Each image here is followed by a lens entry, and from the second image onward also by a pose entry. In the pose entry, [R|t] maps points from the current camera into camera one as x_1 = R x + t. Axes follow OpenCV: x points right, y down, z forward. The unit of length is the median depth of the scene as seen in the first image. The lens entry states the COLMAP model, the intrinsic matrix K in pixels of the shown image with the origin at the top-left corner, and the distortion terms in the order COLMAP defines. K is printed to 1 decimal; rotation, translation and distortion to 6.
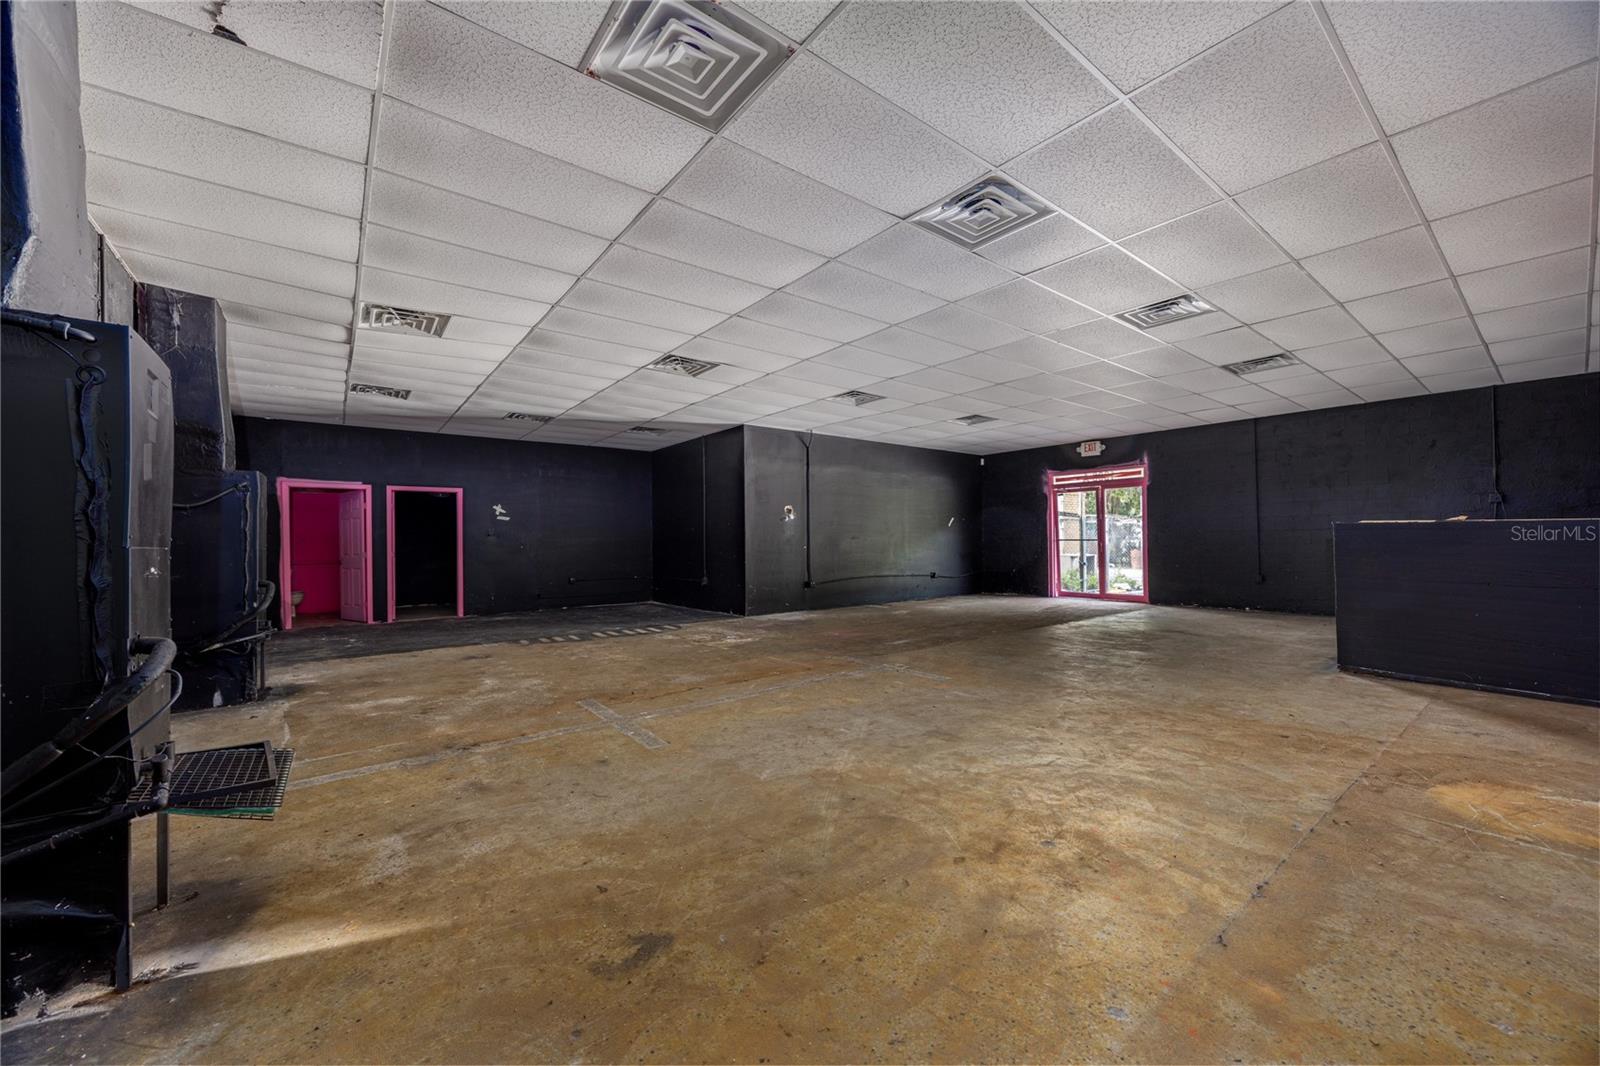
lens RADIAL K [[614.2, 0, 800.3], [0, 614.2, 531.6], [0, 0, 1]] dist [-0.001558, -0.000025]
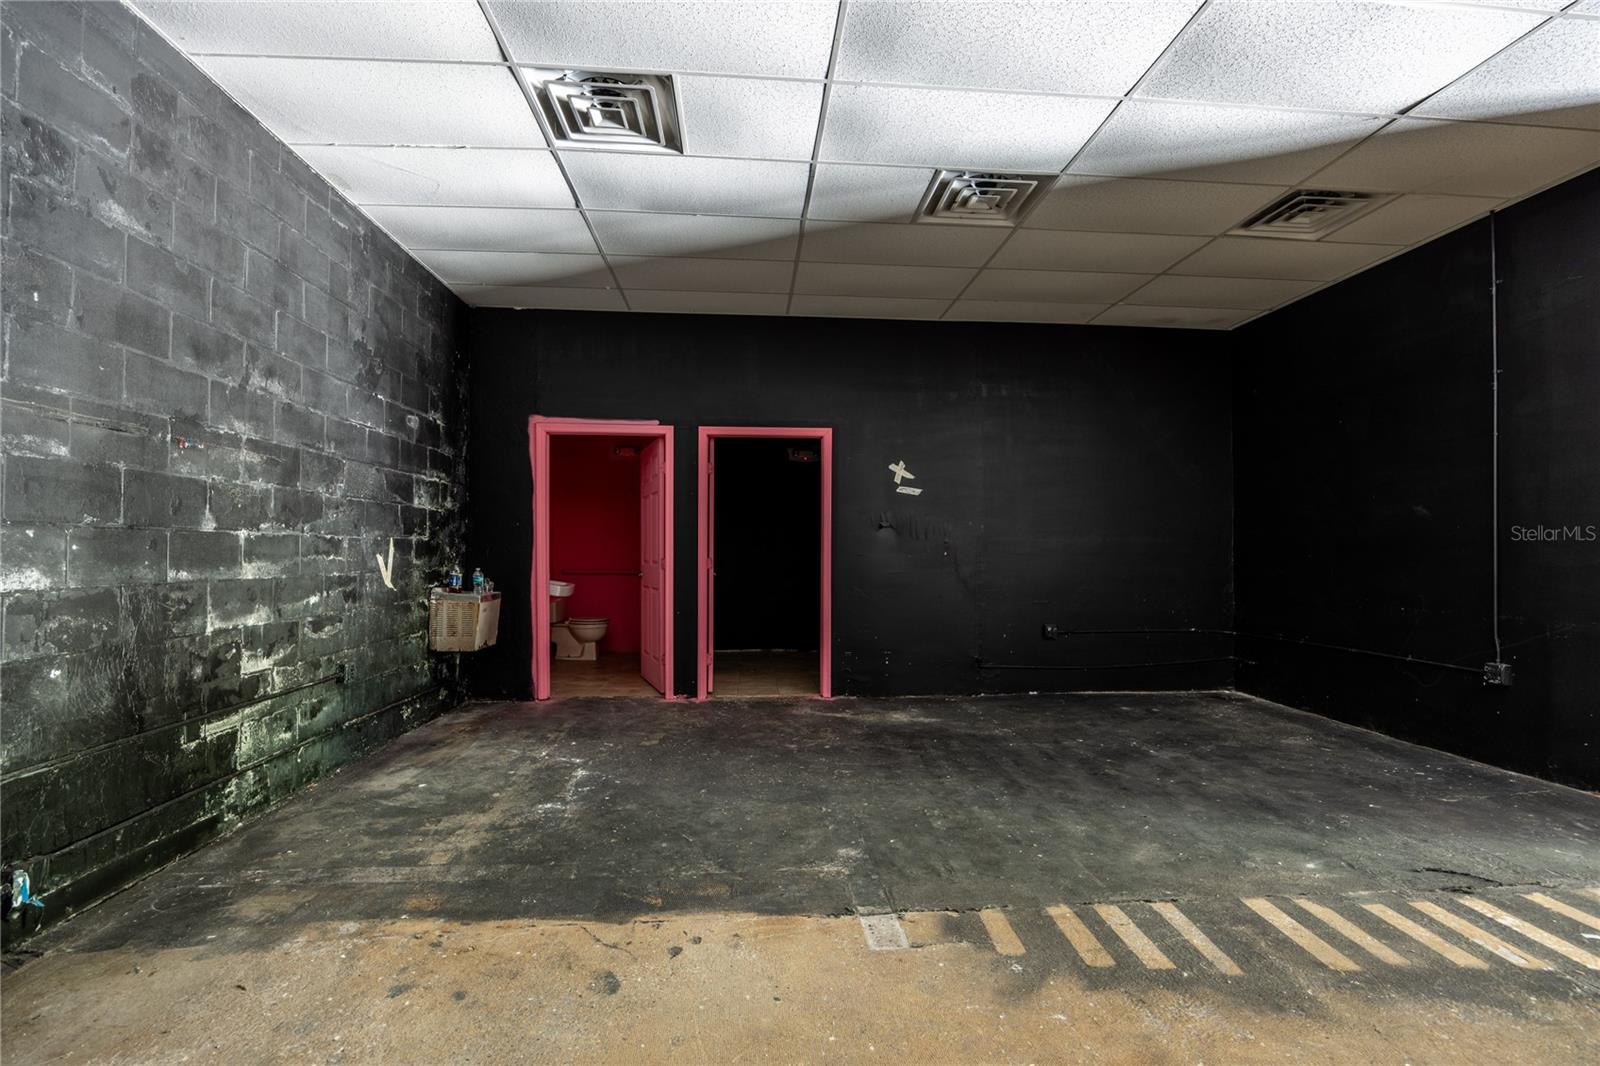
lens RADIAL K [[758.4, 0, 799.5], [0, 758.4, 534.6], [0, 0, 1]] dist [0.001835, 0.000439]
pose [[0.837247, 0.007144, -0.546779, -0.255631], [-0.004351, 0.999970, 0.006403, 0.009496], [0.546808, -0.002981, 0.837253, 0.507173]]
